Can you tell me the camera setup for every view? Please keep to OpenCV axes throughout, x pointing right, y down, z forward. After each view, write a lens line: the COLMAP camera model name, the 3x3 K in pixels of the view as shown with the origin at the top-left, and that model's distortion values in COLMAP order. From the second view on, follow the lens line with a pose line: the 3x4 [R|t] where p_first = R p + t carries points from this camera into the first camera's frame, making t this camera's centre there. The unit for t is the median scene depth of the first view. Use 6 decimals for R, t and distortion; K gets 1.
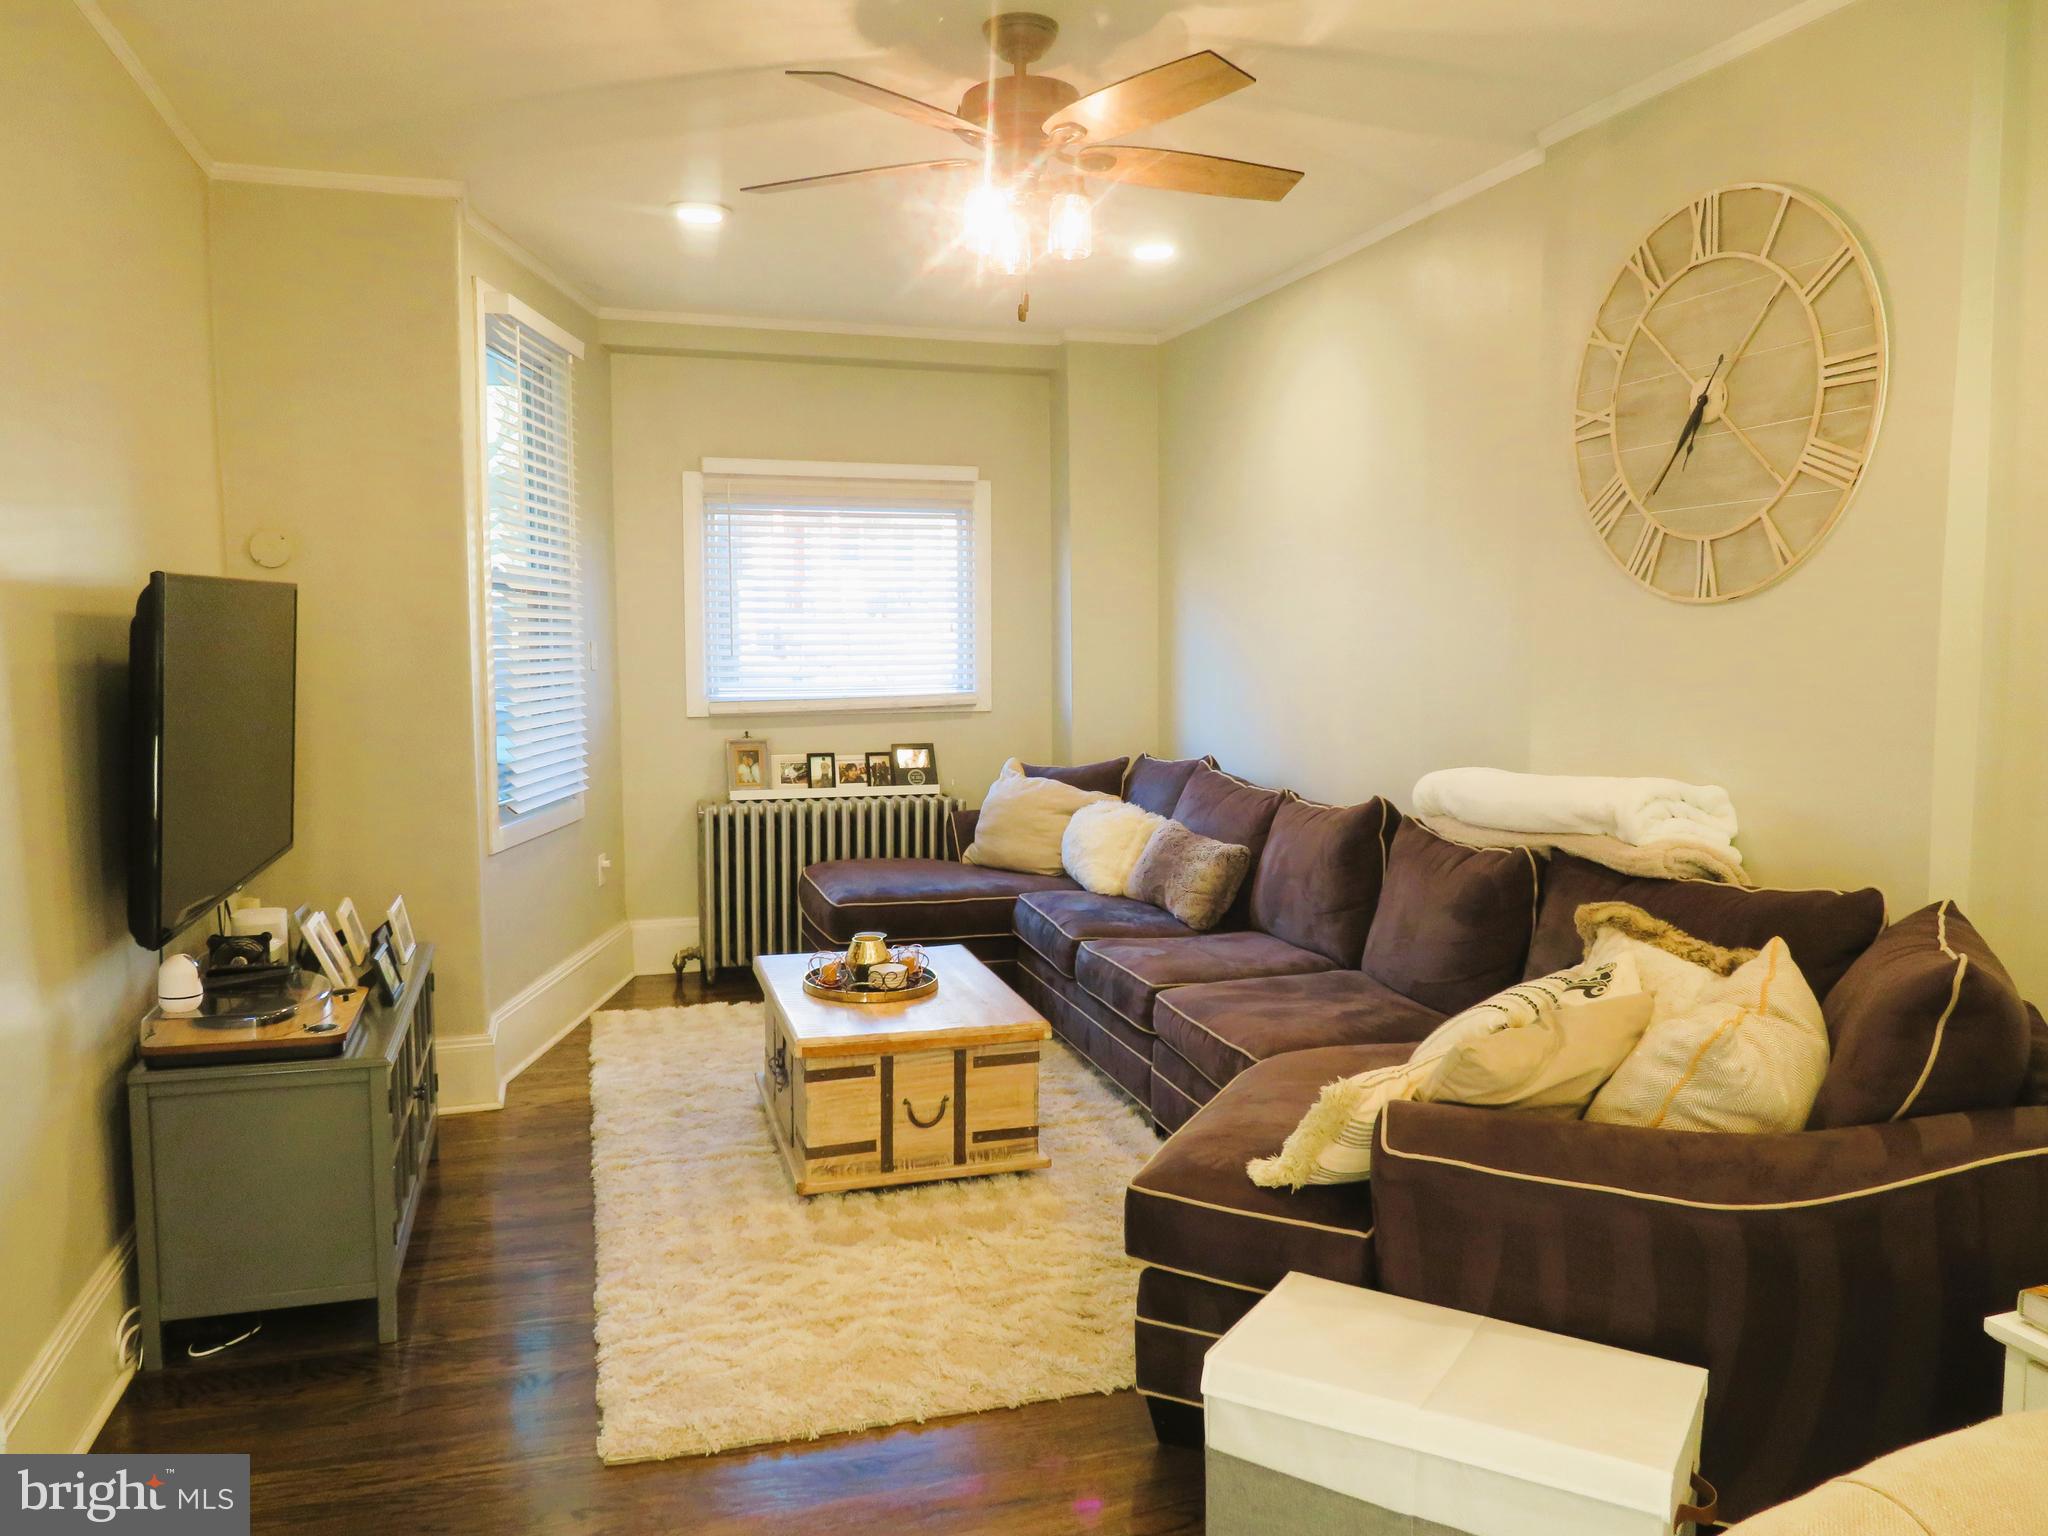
lens RADIAL K [[1464.9, 0, 1022.2], [0, 1464.9, 767.0], [0, 0, 1]] dist [-0.016383, 0.001494]
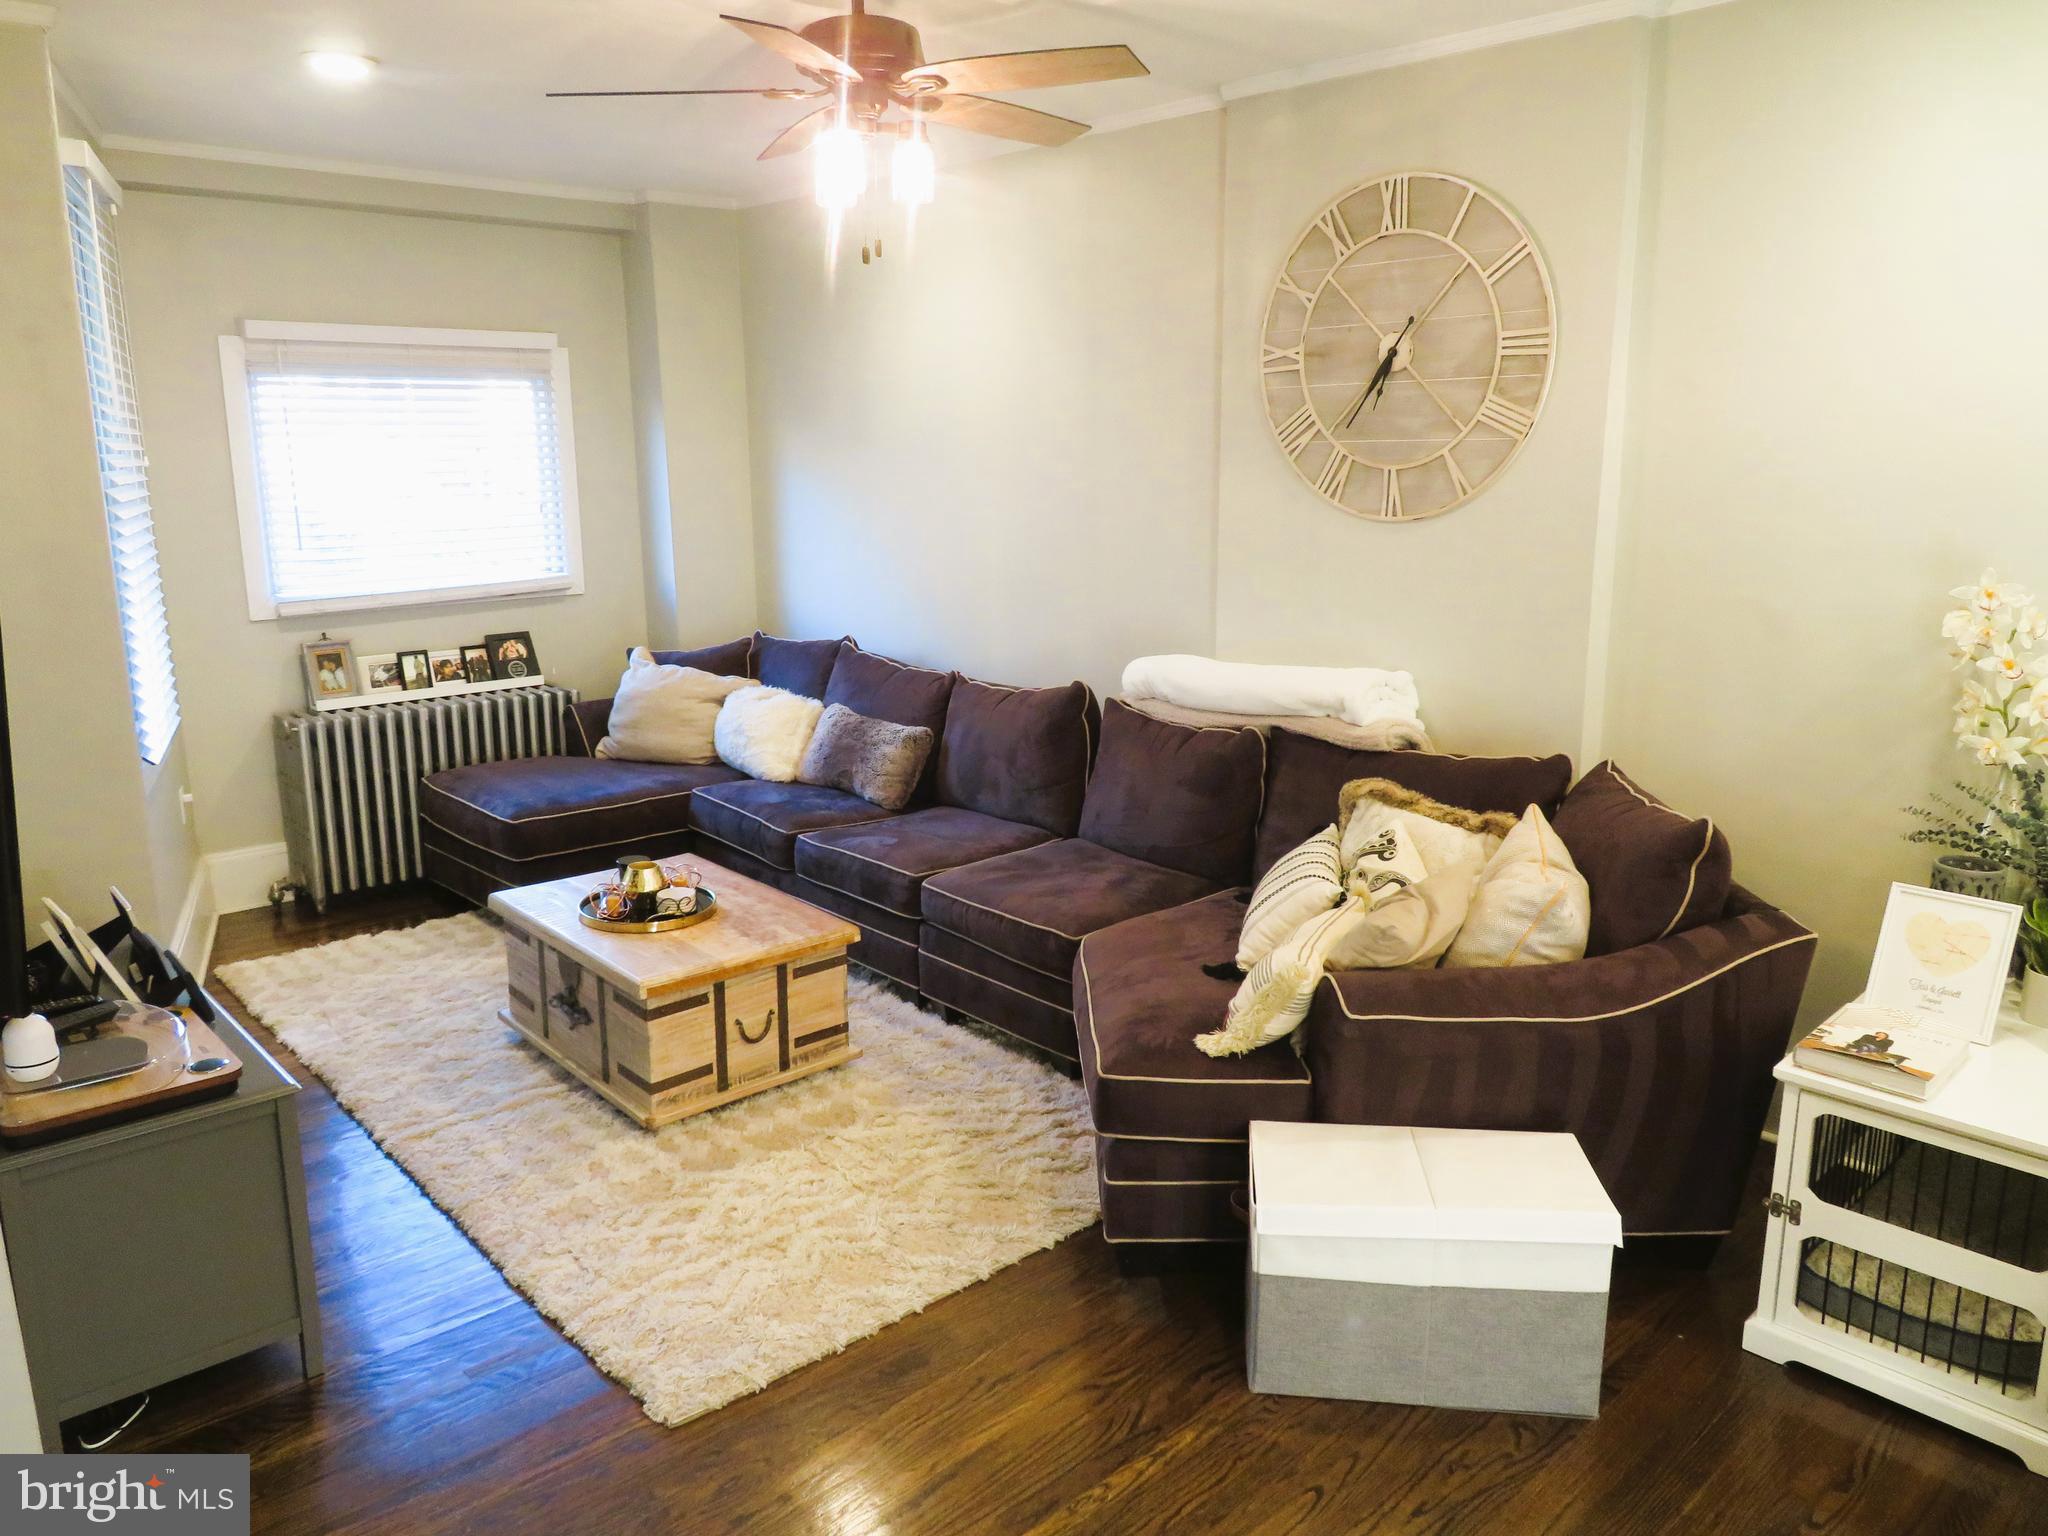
lens RADIAL K [[1464.9, 0, 1028.2], [0, 1464.9, 762.8], [0, 0, 1]] dist [-0.016383, 0.001494]
pose [[0.903156, -0.095668, 0.418517, -0.309650], [0.042415, 0.989969, 0.134765, -0.082191], [-0.427212, -0.103963, 0.898155, 0.007105]]
